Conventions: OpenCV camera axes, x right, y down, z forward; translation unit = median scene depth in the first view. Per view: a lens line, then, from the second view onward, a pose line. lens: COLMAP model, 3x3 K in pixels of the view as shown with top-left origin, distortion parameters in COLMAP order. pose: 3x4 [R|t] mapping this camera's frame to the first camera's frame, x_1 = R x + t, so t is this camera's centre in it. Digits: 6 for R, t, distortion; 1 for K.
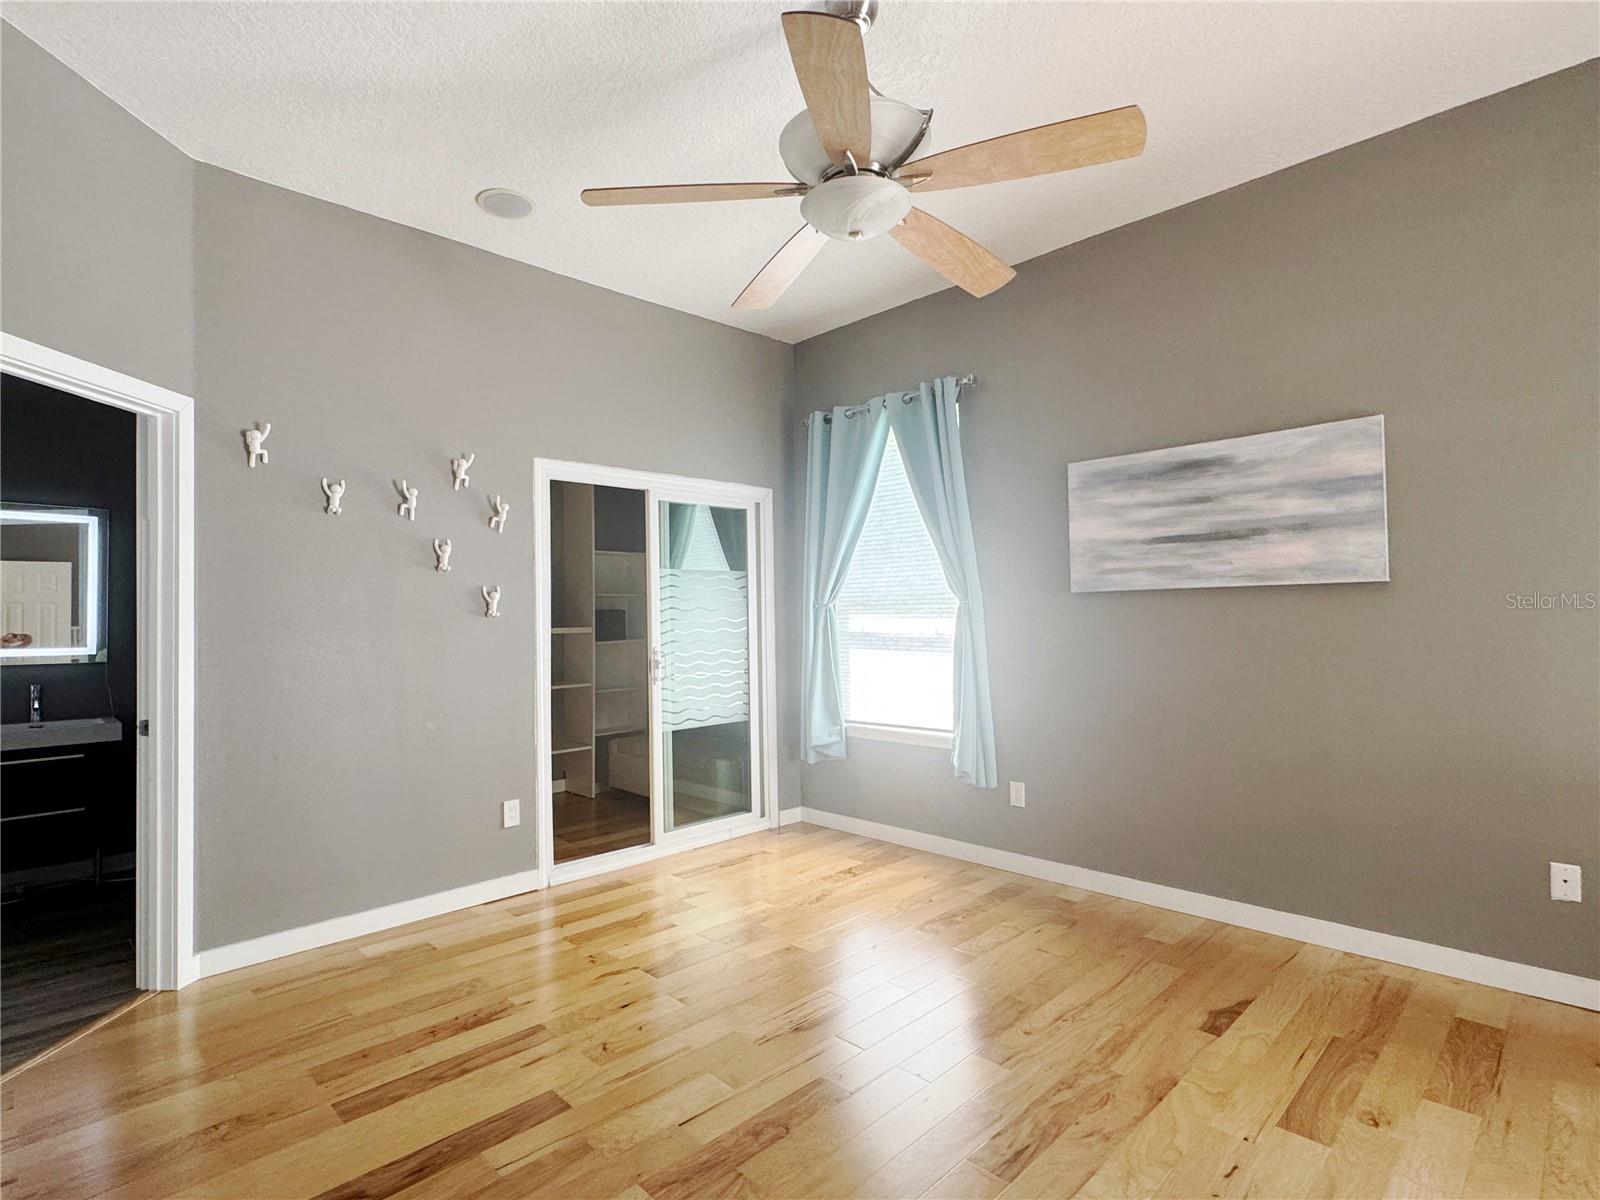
lens RADIAL K [[810.7, 0, 800.0], [0, 810.7, 600.0], [0, 0, 1]] dist [-0.001024, 0.000150]
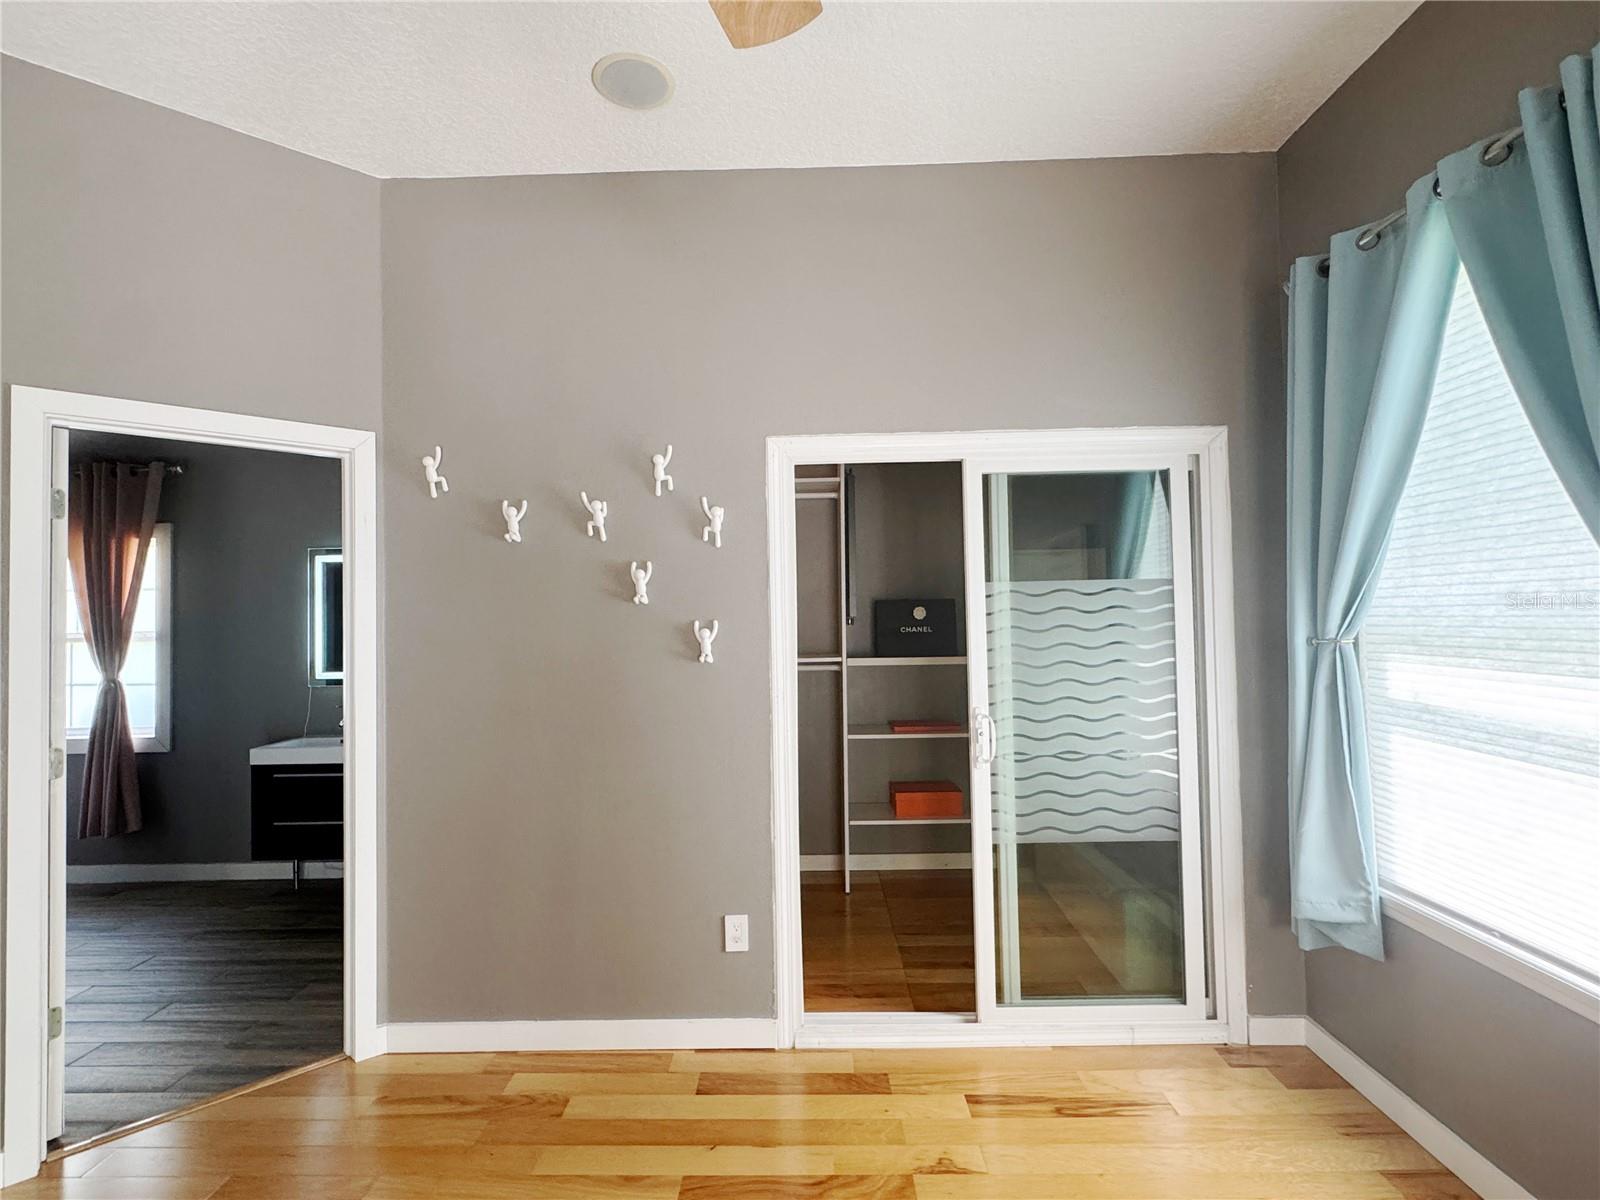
lens RADIAL K [[810.7, 0, 800.0], [0, 810.7, 600.0], [0, 0, 1]] dist [-0.001024, 0.000150]
pose [[0.699614, -0.018682, -0.714276, 0.171703], [0.021506, 0.999756, -0.005084, -0.024497], [0.714197, -0.011805, 0.699845, 0.446112]]
